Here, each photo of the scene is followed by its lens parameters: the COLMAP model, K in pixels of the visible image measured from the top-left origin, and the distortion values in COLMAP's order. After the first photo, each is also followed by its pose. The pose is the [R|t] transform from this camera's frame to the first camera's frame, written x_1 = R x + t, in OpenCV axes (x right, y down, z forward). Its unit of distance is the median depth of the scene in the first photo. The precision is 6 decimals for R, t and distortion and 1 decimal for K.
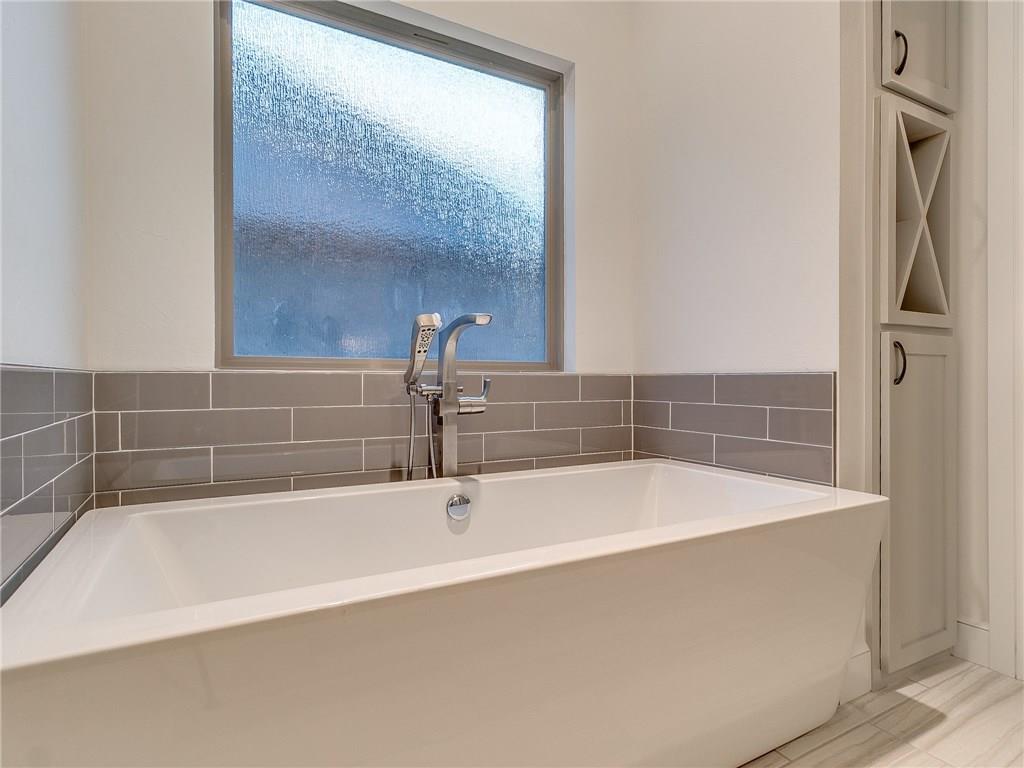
lens RADIAL K [[528.9, 0, 522.2], [0, 528.9, 392.5], [0, 0, 1]] dist [0.006652, -0.002929]
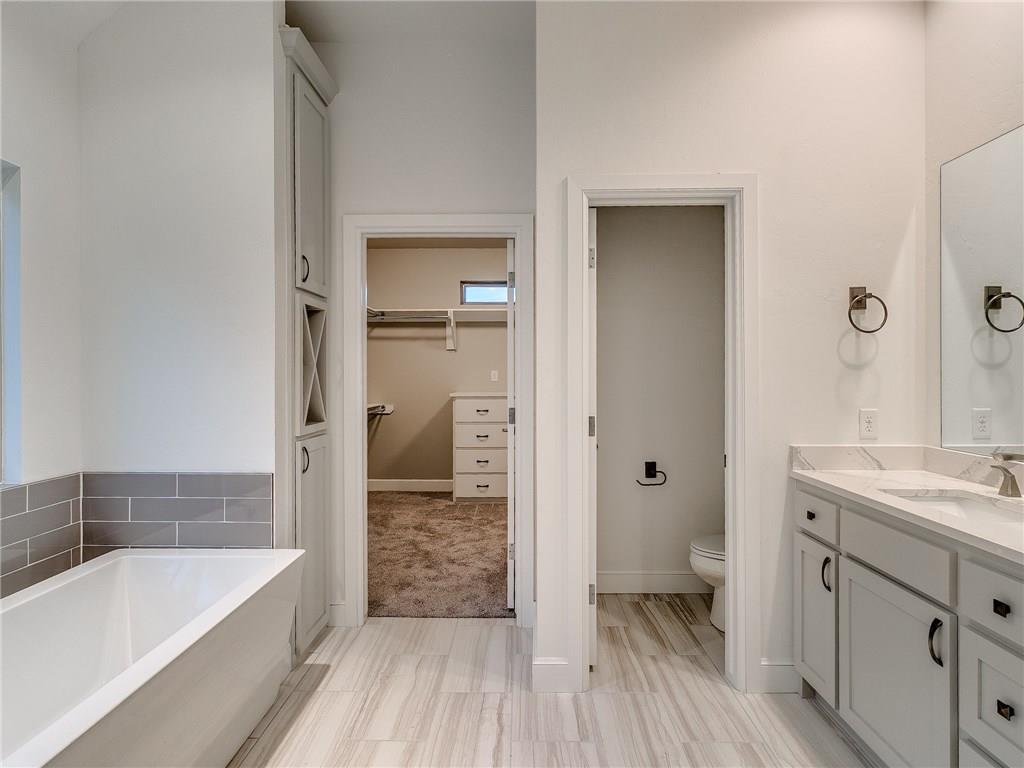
lens RADIAL K [[555.9, 0, 510.1], [0, 555.9, 378.1], [0, 0, 1]] dist [-0.001252, 0.002247]
pose [[0.491244, 0.003945, 0.871013, -0.435060], [0.006891, 0.999941, -0.008415, -0.270067], [-0.870994, 0.010135, 0.491188, -0.360137]]
